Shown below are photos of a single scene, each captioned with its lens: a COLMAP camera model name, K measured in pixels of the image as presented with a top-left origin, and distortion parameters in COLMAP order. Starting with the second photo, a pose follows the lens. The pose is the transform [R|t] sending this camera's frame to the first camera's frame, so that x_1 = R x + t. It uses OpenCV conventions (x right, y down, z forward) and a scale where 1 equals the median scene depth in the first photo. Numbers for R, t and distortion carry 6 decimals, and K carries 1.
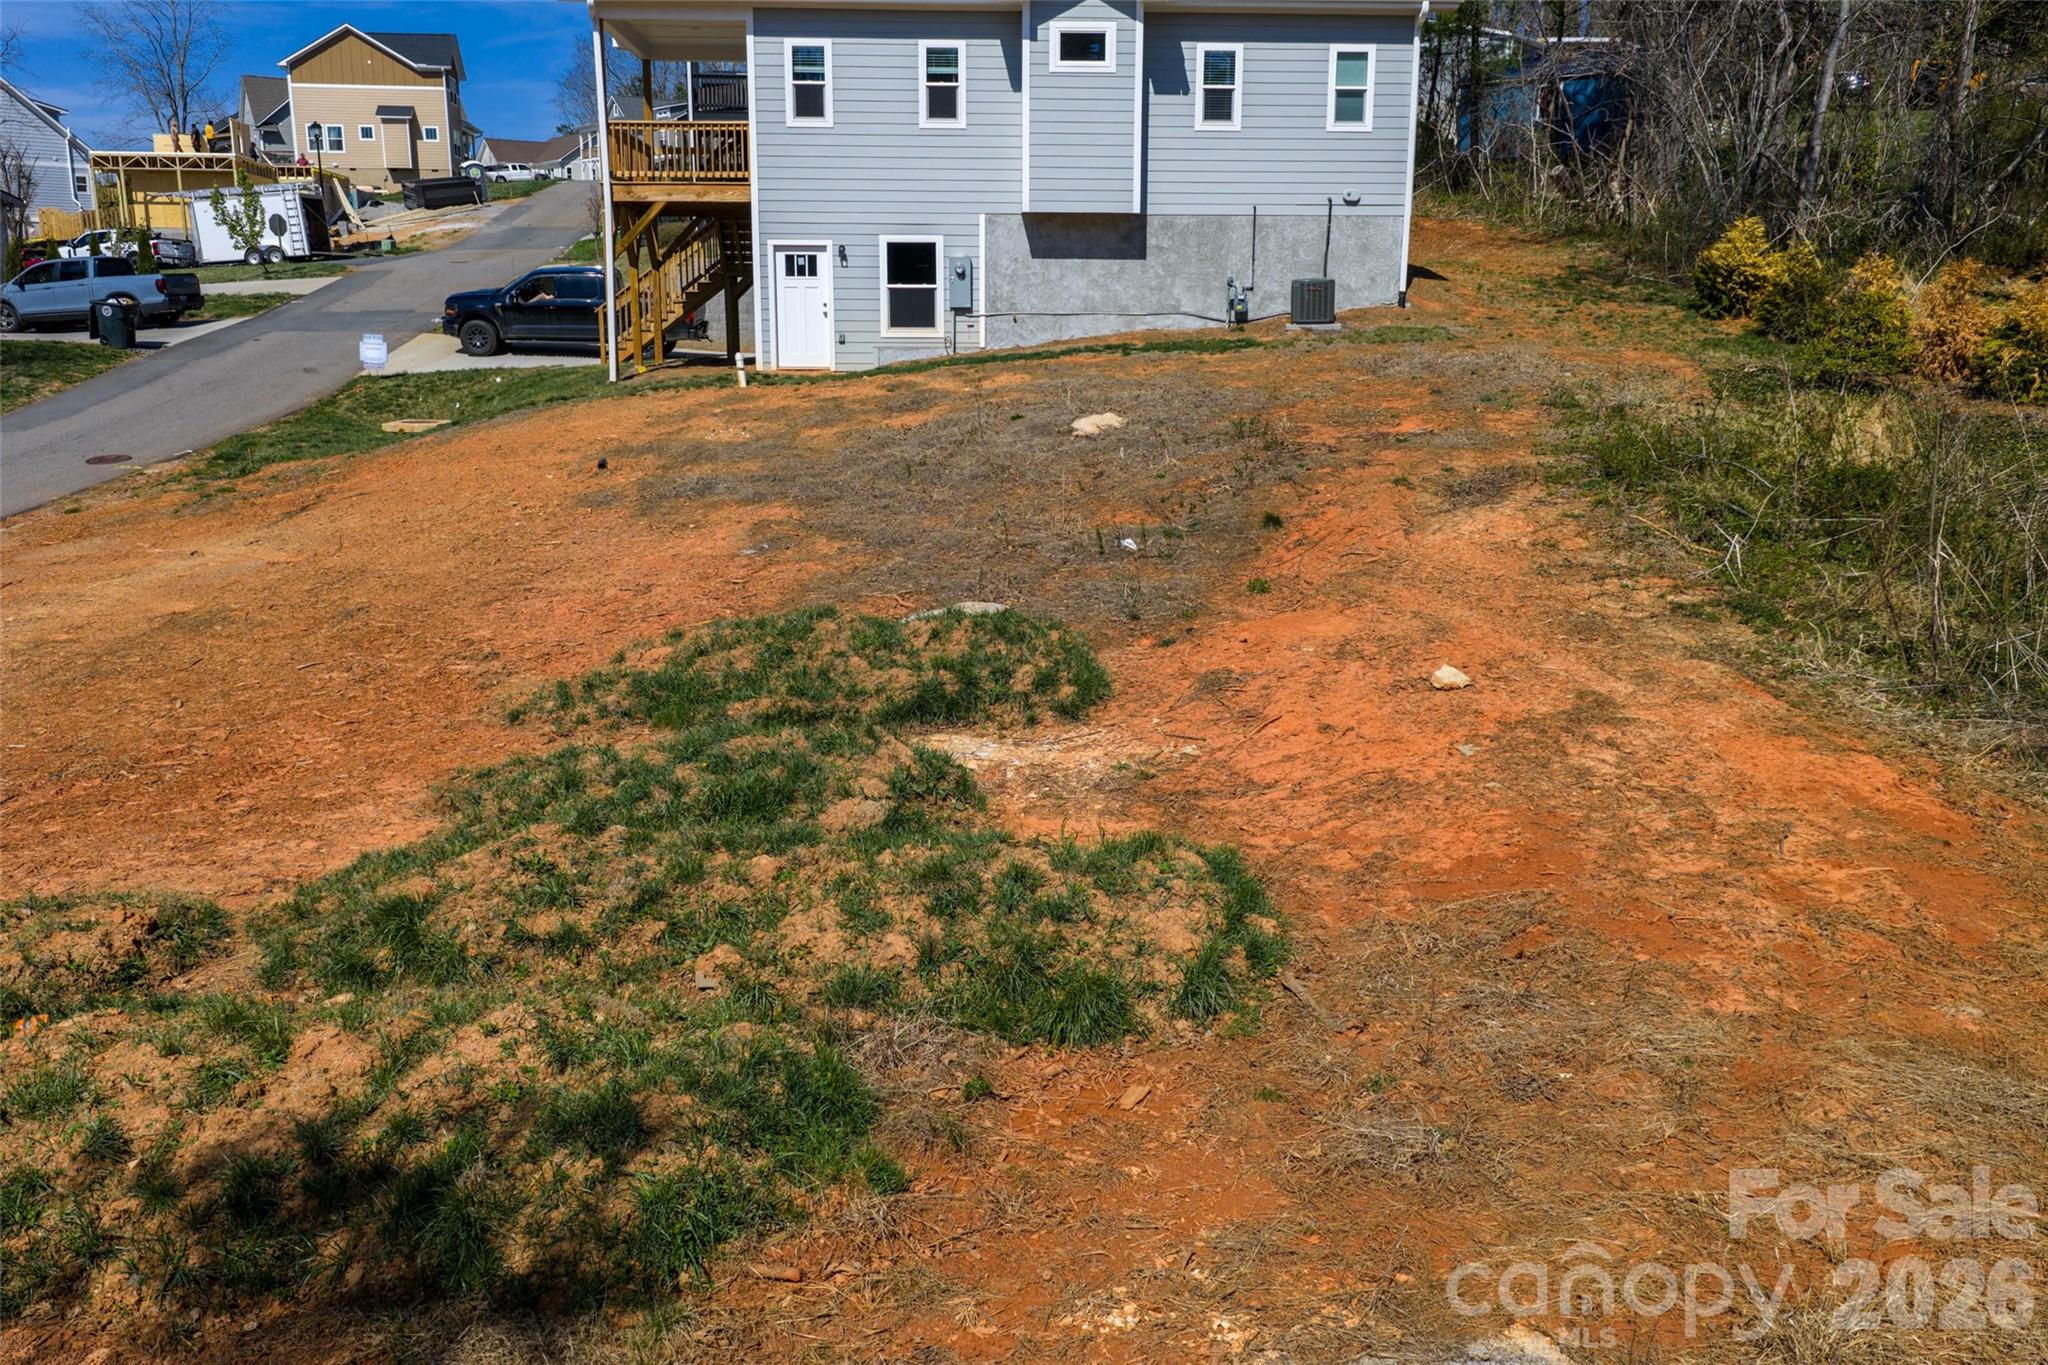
lens RADIAL K [[1689.6, 0, 1024.0], [0, 1689.6, 682.5], [0, 0, 1]] dist [0.039235, -0.068932]
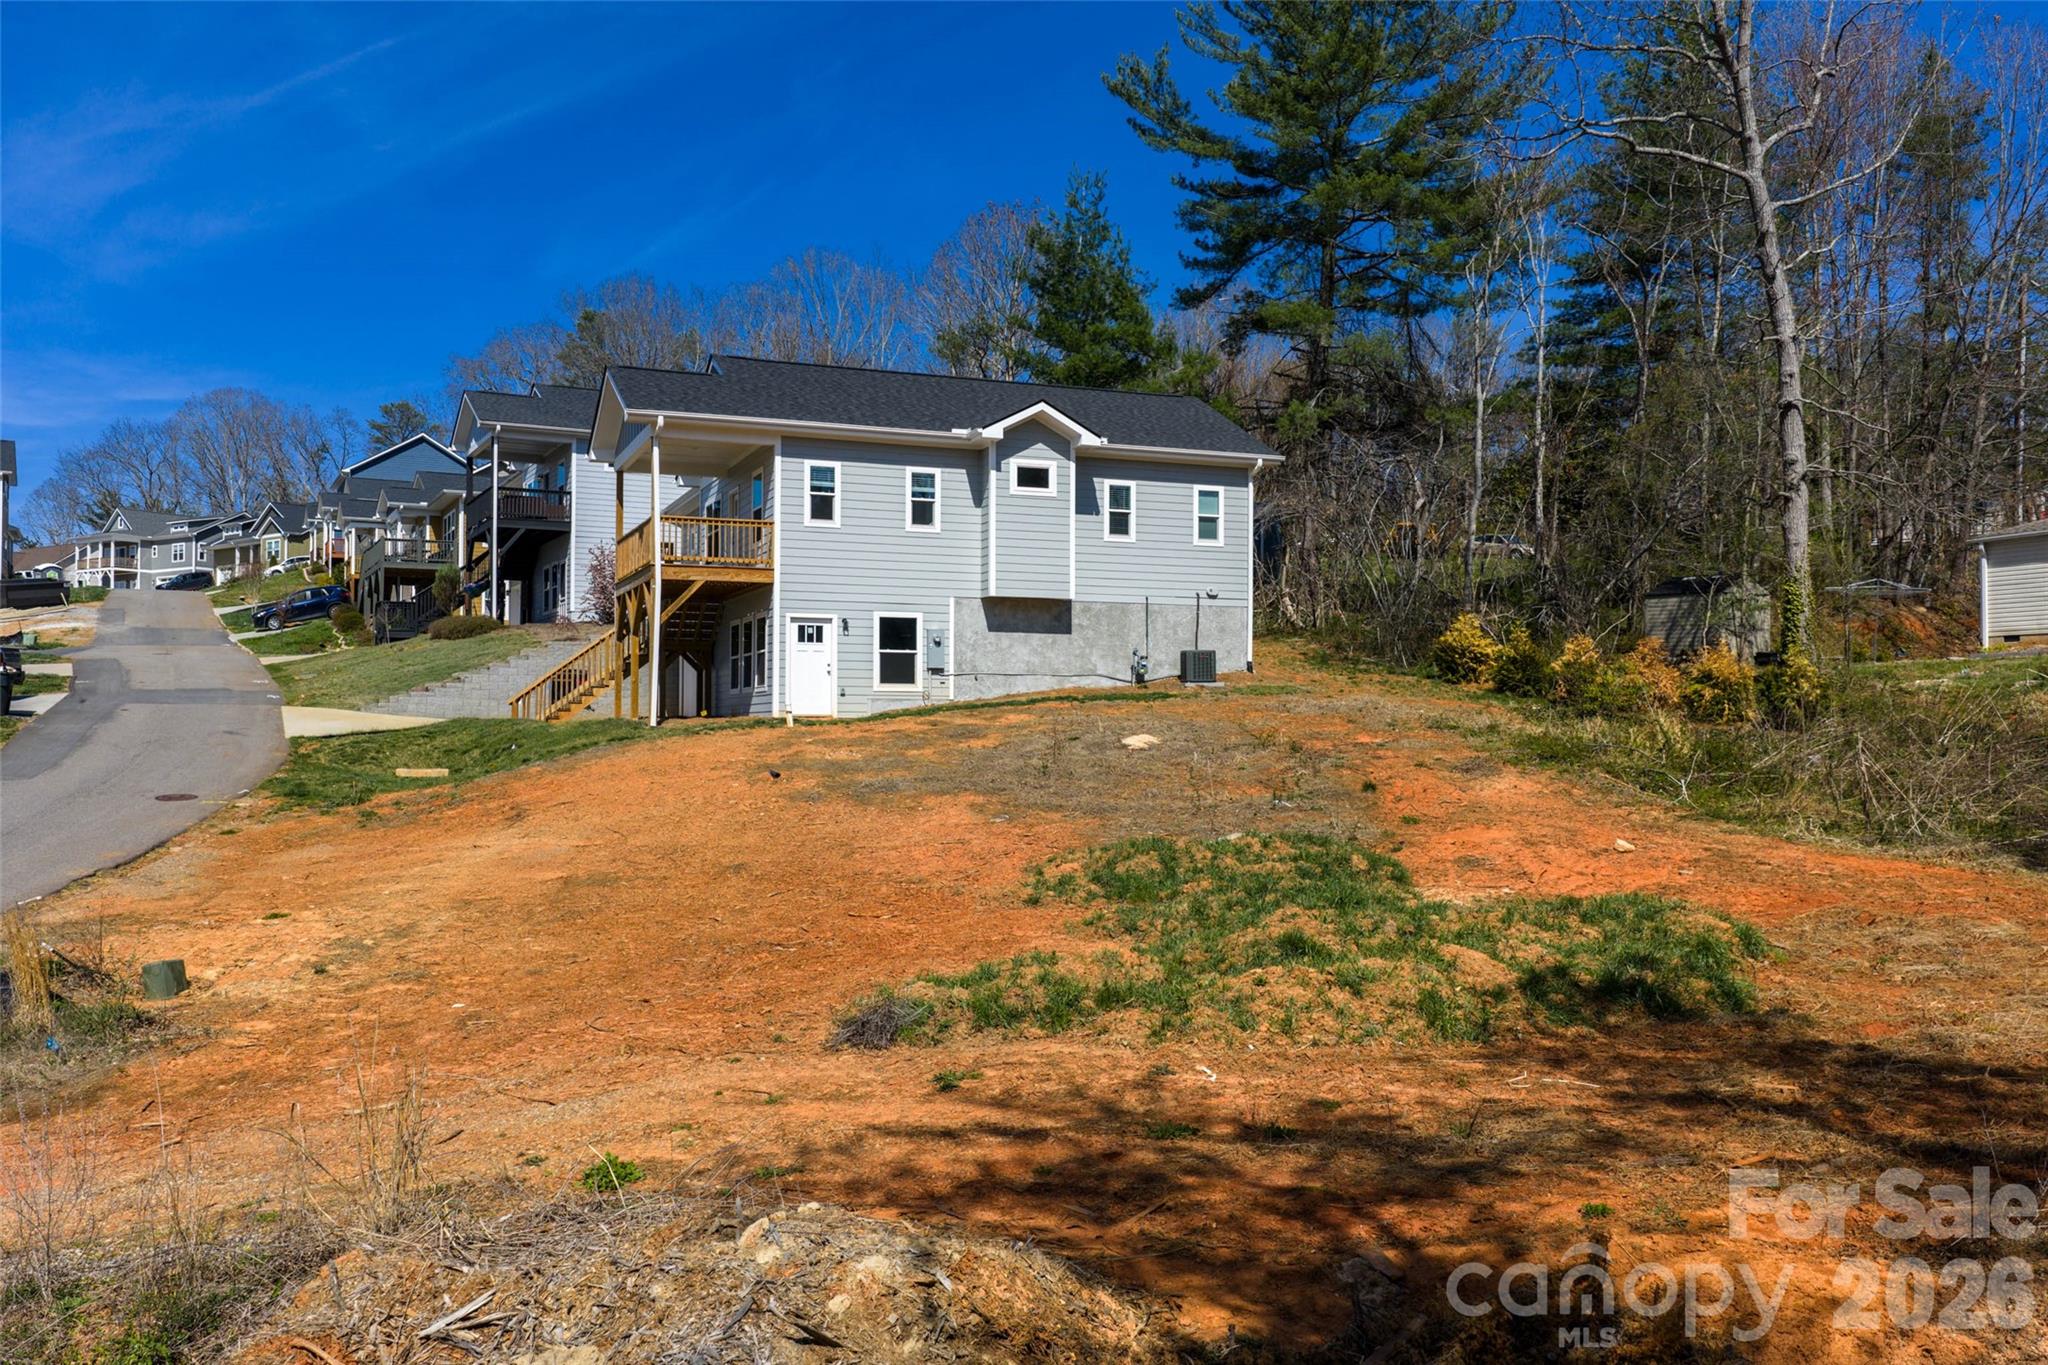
lens RADIAL K [[1716.7, 0, 1024.0], [0, 1716.7, 682.5], [0, 0, 1]] dist [0.067953, -0.064968]
pose [[0.944267, 0.008754, 0.329065, -0.396006], [0.073215, 0.969022, -0.235873, 0.093133], [-0.320936, 0.246820, 0.914374, -0.179182]]
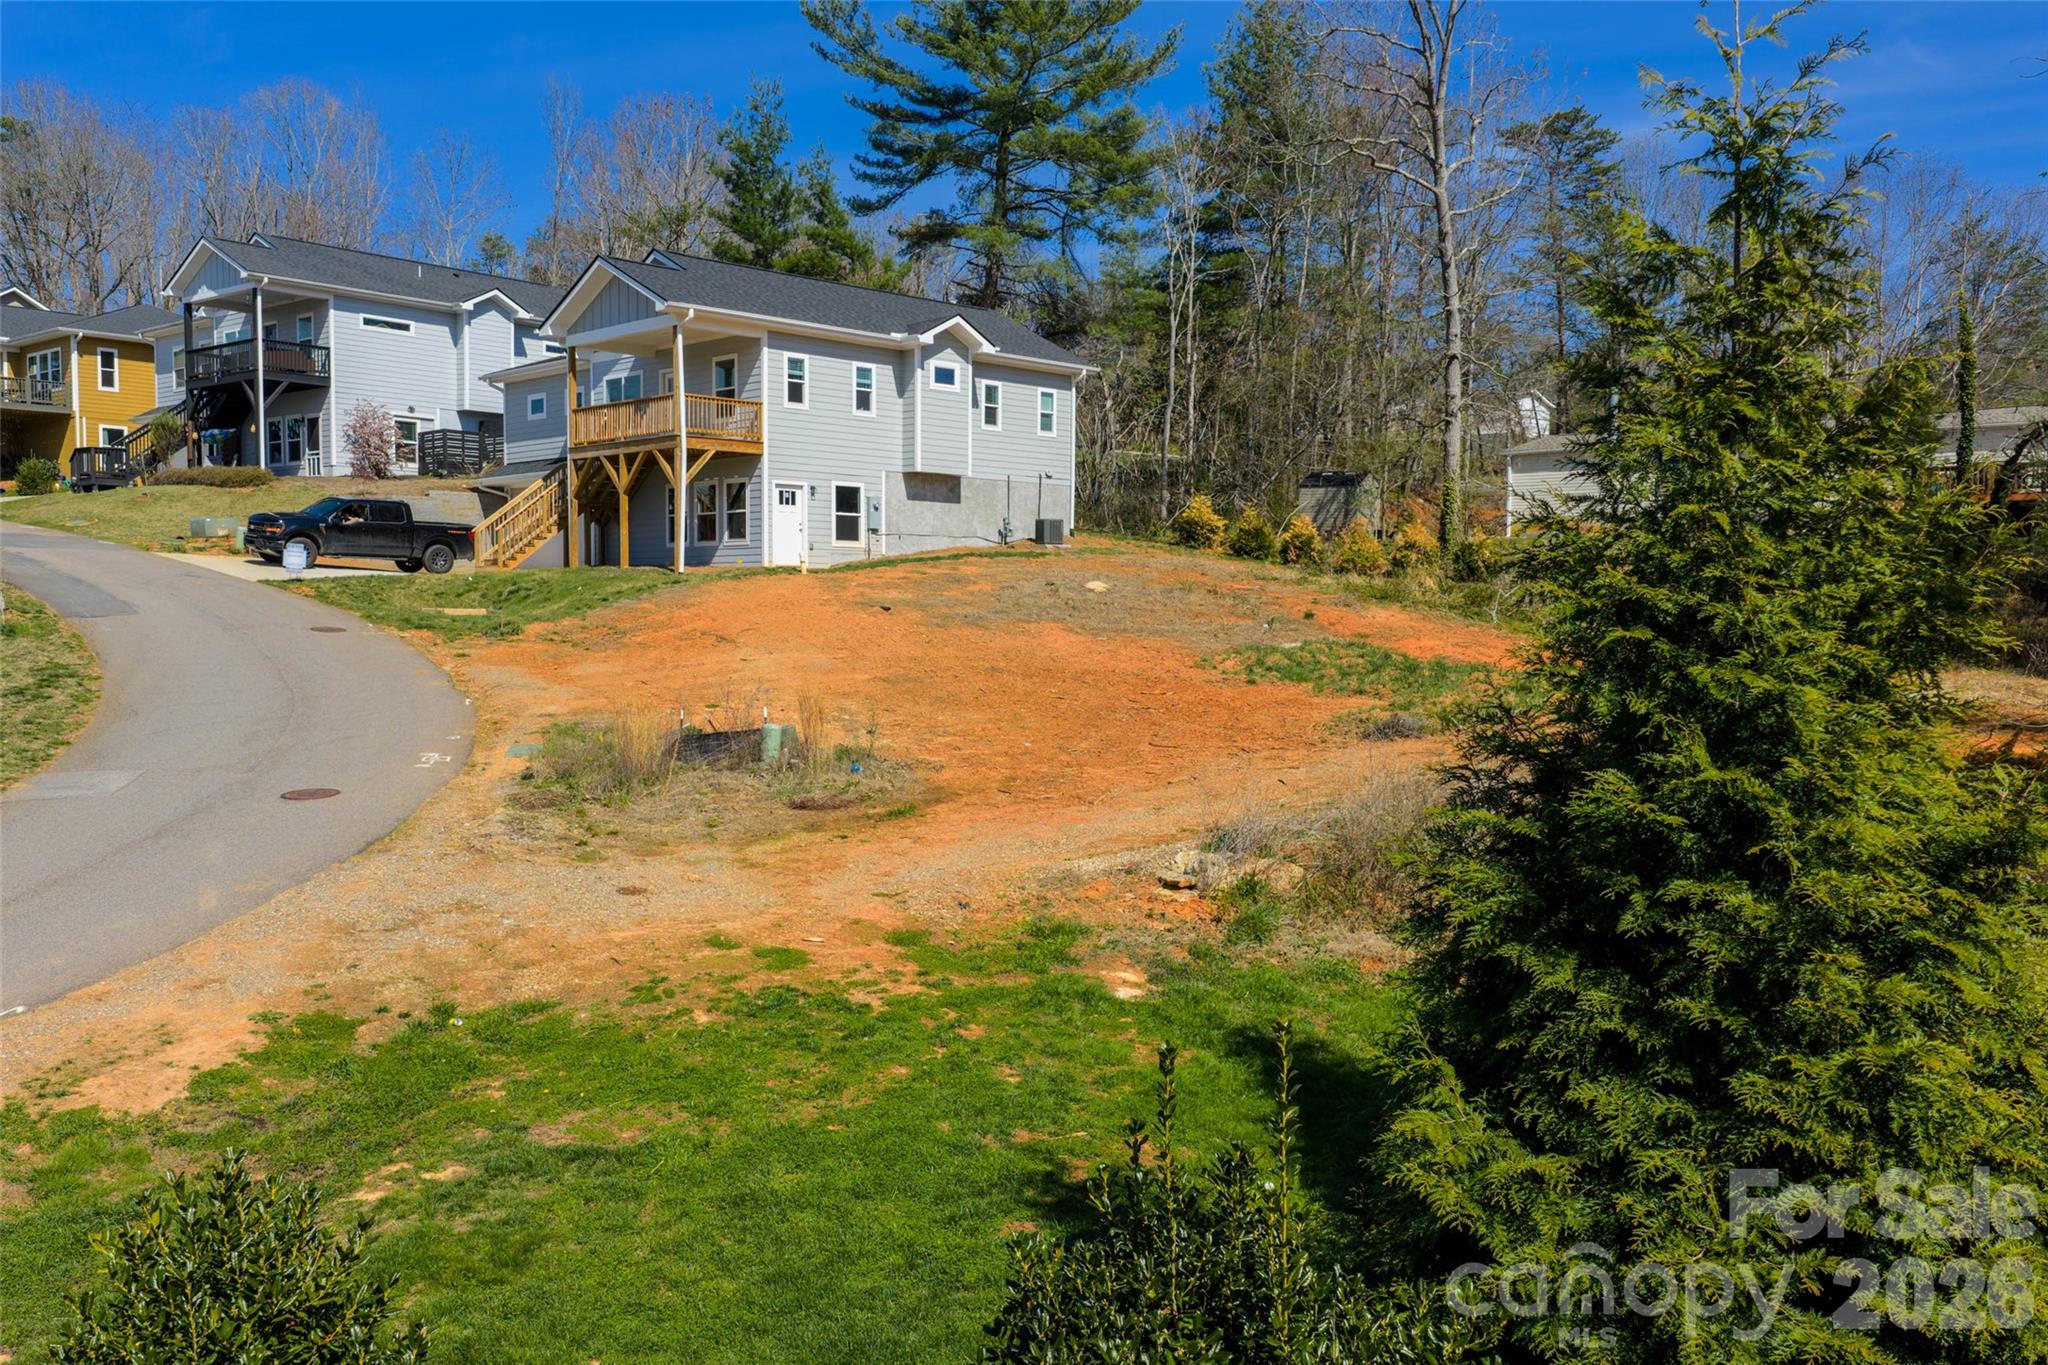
lens RADIAL K [[1716.7, 0, 1024.0], [0, 1716.7, 682.5], [0, 0, 1]] dist [0.067953, -0.064968]
pose [[0.733837, -0.028710, 0.678718, -1.008732], [0.147311, 0.982058, -0.117732, 0.120623], [-0.663161, 0.186379, 0.724900, -0.198537]]
